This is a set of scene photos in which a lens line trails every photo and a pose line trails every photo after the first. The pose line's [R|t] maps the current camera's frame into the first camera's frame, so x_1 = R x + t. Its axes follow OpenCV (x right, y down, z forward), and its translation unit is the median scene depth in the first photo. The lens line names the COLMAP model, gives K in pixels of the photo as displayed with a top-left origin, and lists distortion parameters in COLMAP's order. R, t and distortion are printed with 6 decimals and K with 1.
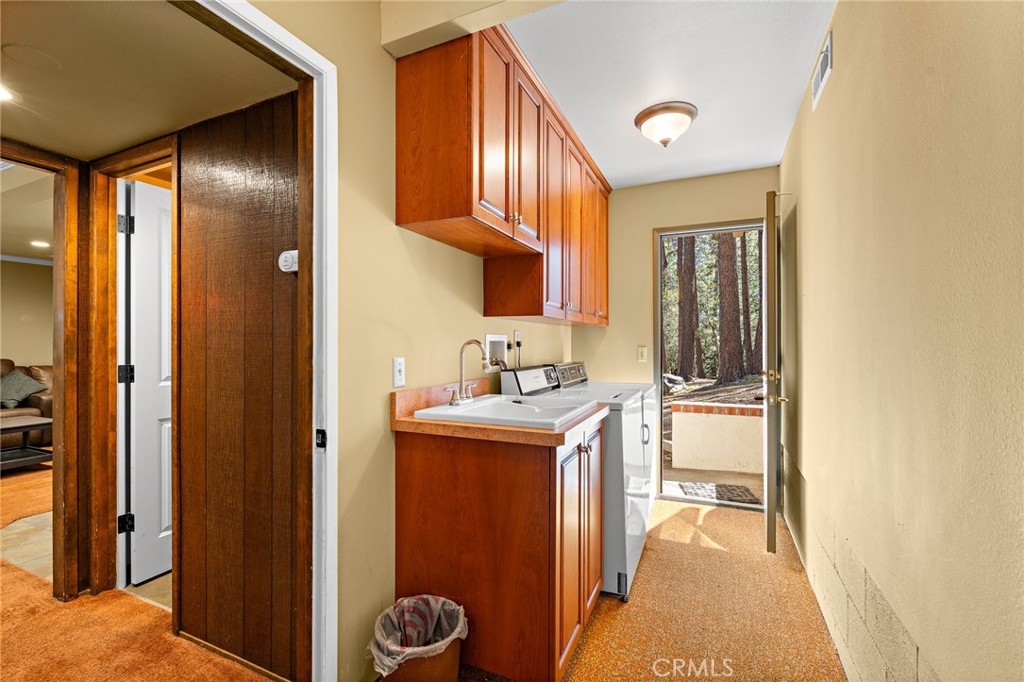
lens RADIAL K [[450.7, 0, 507.6], [0, 450.7, 344.5], [0, 0, 1]] dist [-0.000539, 0.000351]
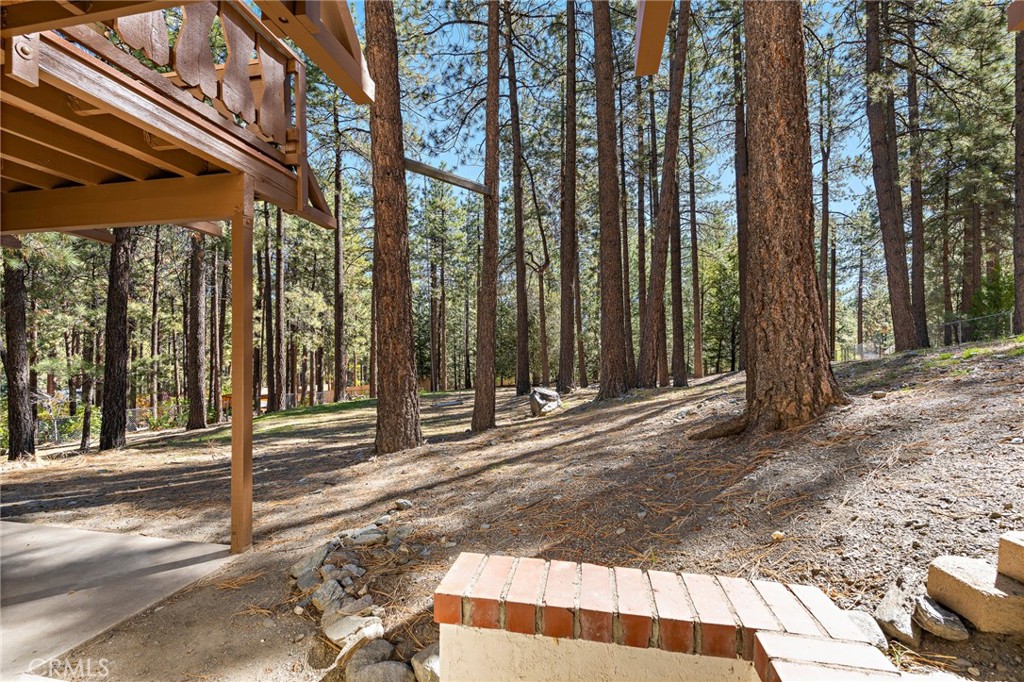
lens RADIAL K [[450.7, 0, 507.6], [0, 450.7, 344.5], [0, 0, 1]] dist [-0.000539, 0.000351]
pose [[0.972659, 0.001994, 0.232228, 0.069575], [-0.000580, 0.999981, -0.006157, -0.003089], [-0.232236, 0.005854, 0.972642, 0.146305]]
